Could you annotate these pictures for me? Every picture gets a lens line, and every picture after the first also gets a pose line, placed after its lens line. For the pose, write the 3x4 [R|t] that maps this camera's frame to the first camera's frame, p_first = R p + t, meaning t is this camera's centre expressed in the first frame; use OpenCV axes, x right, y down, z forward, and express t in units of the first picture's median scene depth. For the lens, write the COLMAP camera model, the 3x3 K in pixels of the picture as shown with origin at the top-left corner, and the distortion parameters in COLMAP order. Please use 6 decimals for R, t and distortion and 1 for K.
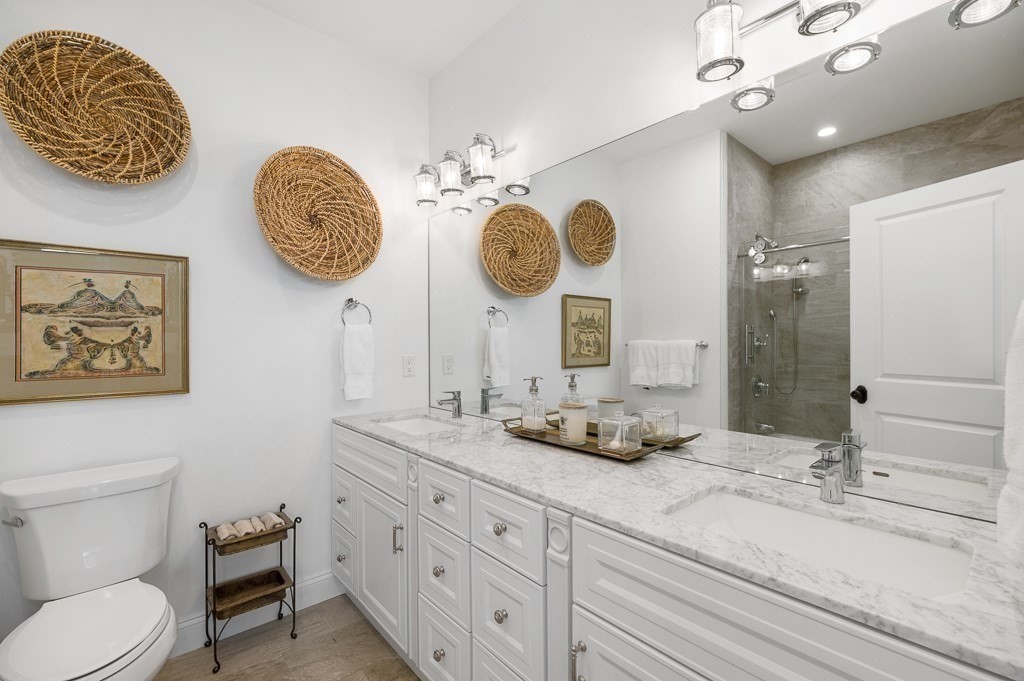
lens RADIAL K [[444.0, 0, 517.9], [0, 444.0, 340.9], [0, 0, 1]] dist [-0.001012, -0.001438]
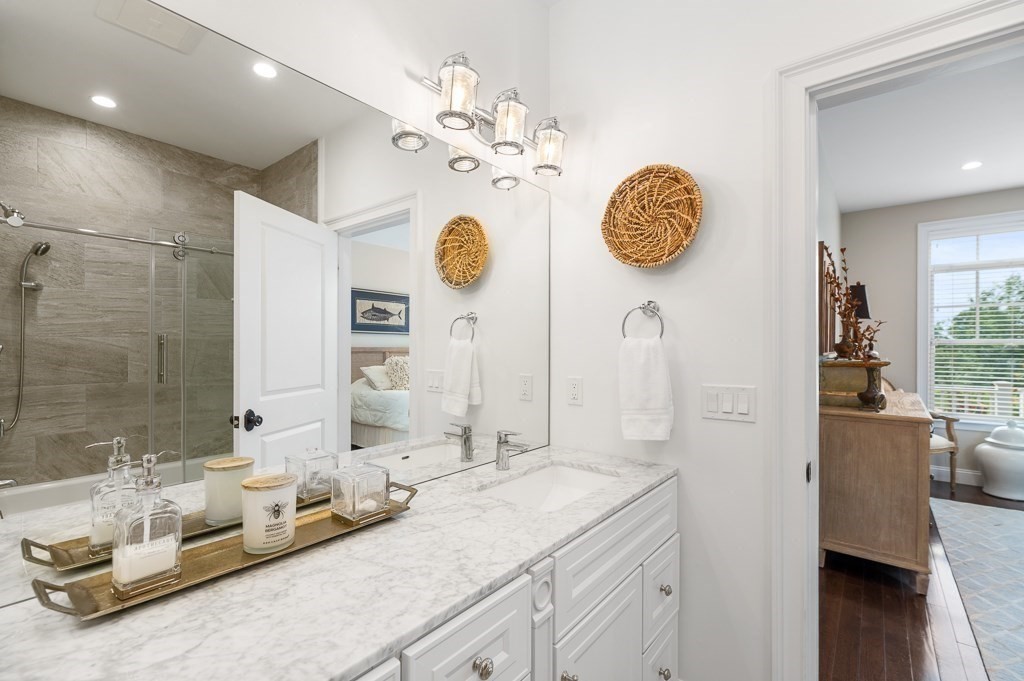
lens RADIAL K [[444.0, 0, 515.8], [0, 444.0, 344.5], [0, 0, 1]] dist [-0.001012, -0.001438]
pose [[-0.173037, 0.011044, 0.984853, -0.587724], [-0.006882, 0.999899, -0.012422, -0.031782], [-0.984891, -0.008927, -0.172944, 0.912466]]
